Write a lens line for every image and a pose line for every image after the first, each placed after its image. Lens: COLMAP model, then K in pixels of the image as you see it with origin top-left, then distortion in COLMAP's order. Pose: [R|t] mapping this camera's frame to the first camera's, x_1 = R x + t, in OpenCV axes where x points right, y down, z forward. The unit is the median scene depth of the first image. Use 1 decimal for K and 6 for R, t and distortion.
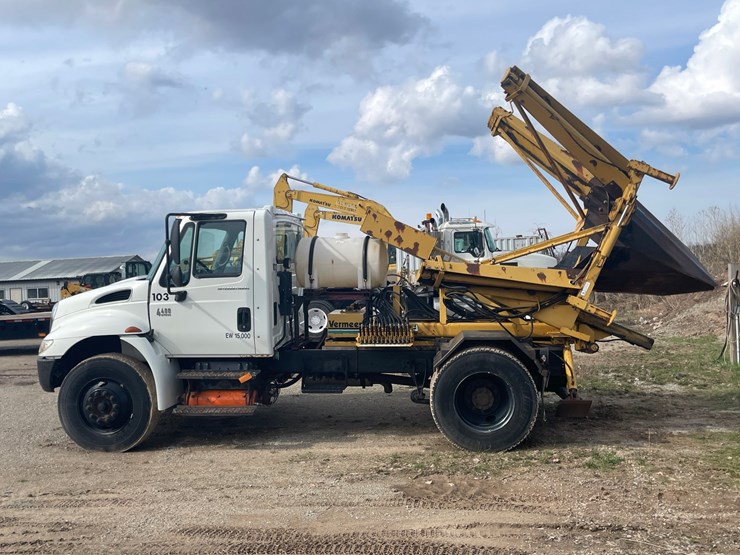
lens RADIAL K [[762.9, 0, 370.0], [0, 762.9, 277.5], [0, 0, 1]] dist [0.155496, -0.397917]
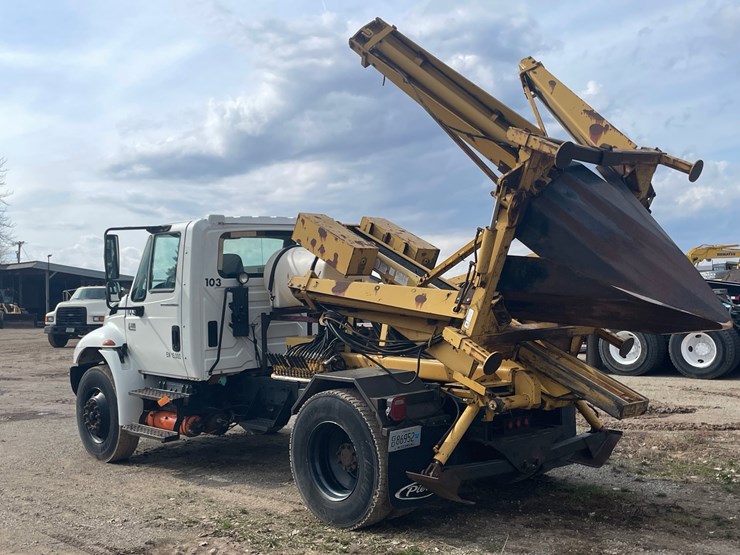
lens RADIAL K [[932.8, 0, 370.0], [0, 932.8, 277.5], [0, 0, 1]] dist [0.112876, 0.059134]
pose [[0.738586, 0.007002, -0.674123, 0.771860], [-0.007670, 0.999969, 0.001983, -0.023237], [0.674116, 0.003706, 0.738617, 0.313091]]
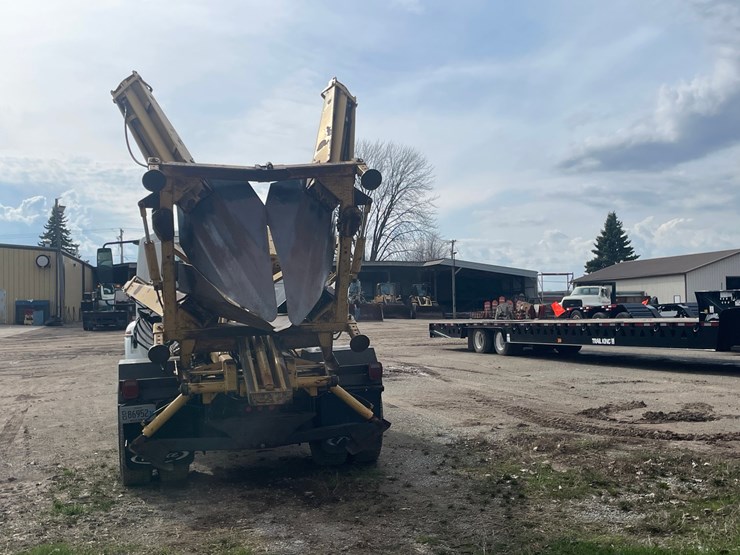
lens RADIAL K [[932.8, 0, 370.0], [0, 932.8, 277.5], [0, 0, 1]] dist [0.112876, 0.059134]
pose [[0.312809, 0.006628, -0.949793, 1.302151], [0.009253, 0.999907, 0.010025, -0.035696], [0.949771, -0.011924, 0.312719, 0.882807]]
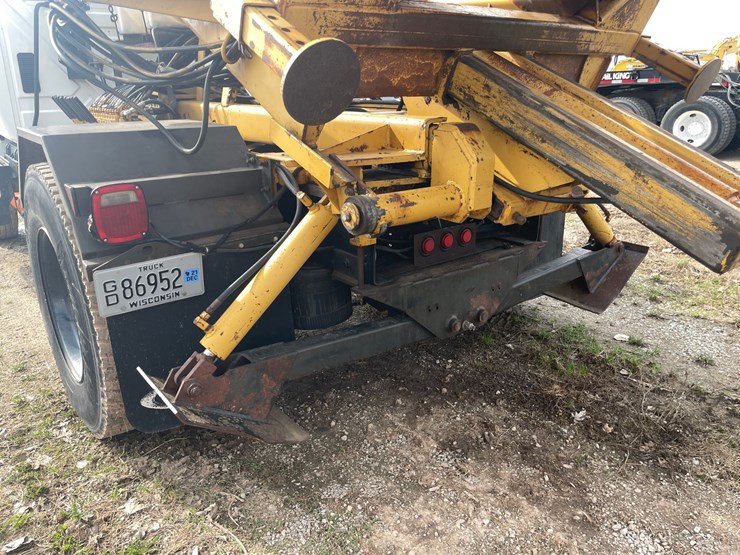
lens RADIAL K [[562.6, 0, 370.0], [0, 562.6, 277.5], [0, 0, 1]] dist [0.093834, -0.133722]
pose [[0.669173, 0.247449, -0.700697, 0.429487], [-0.019996, 0.948584, 0.315893, 0.052324], [0.742838, -0.197376, 0.639715, 0.885533]]
